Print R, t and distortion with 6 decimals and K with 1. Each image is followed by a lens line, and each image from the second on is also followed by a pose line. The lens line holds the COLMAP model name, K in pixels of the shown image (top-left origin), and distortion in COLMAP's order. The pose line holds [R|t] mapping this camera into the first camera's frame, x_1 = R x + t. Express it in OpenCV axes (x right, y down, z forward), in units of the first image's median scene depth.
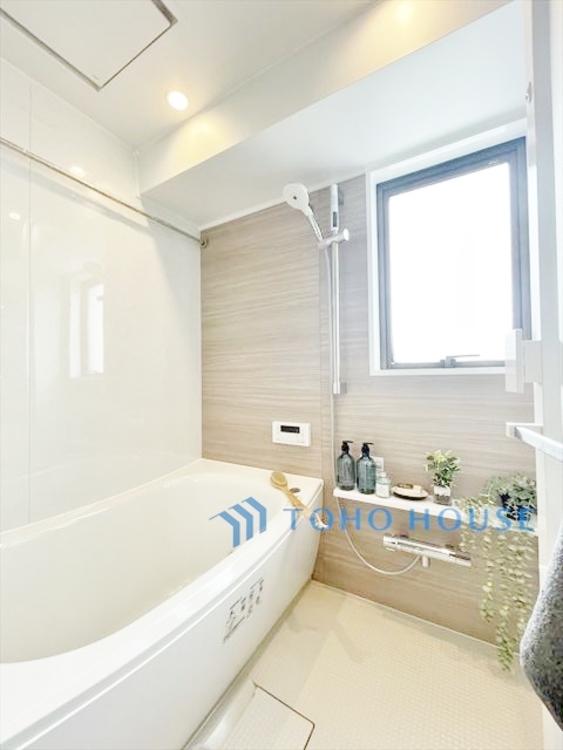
lens RADIAL K [[301.7, 0, 285.4], [0, 301.7, 372.2], [0, 0, 1]] dist [-0.005057, -0.000232]
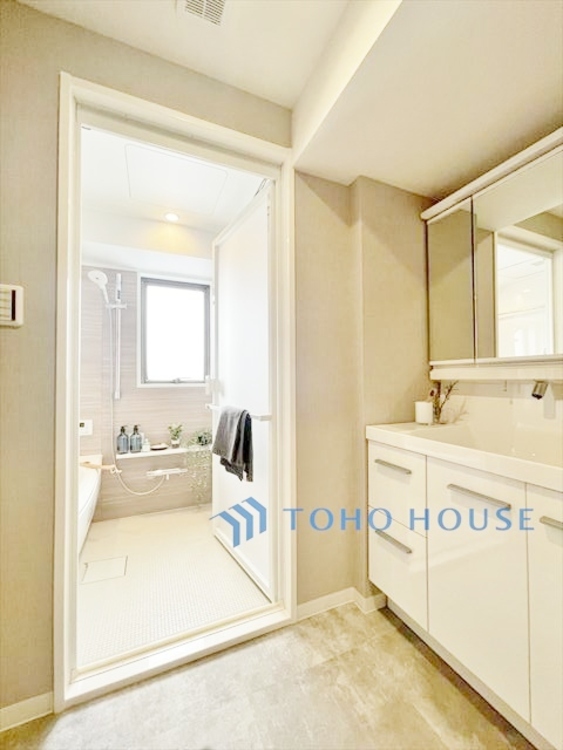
lens RADIAL K [[301.7, 0, 285.4], [0, 301.7, 372.2], [0, 0, 1]] dist [-0.005057, -0.000232]
pose [[0.579354, 0.027777, 0.814603, -0.679226], [-0.018673, 0.999609, -0.020805, -0.061102], [-0.814862, -0.003158, 0.579646, -0.756593]]
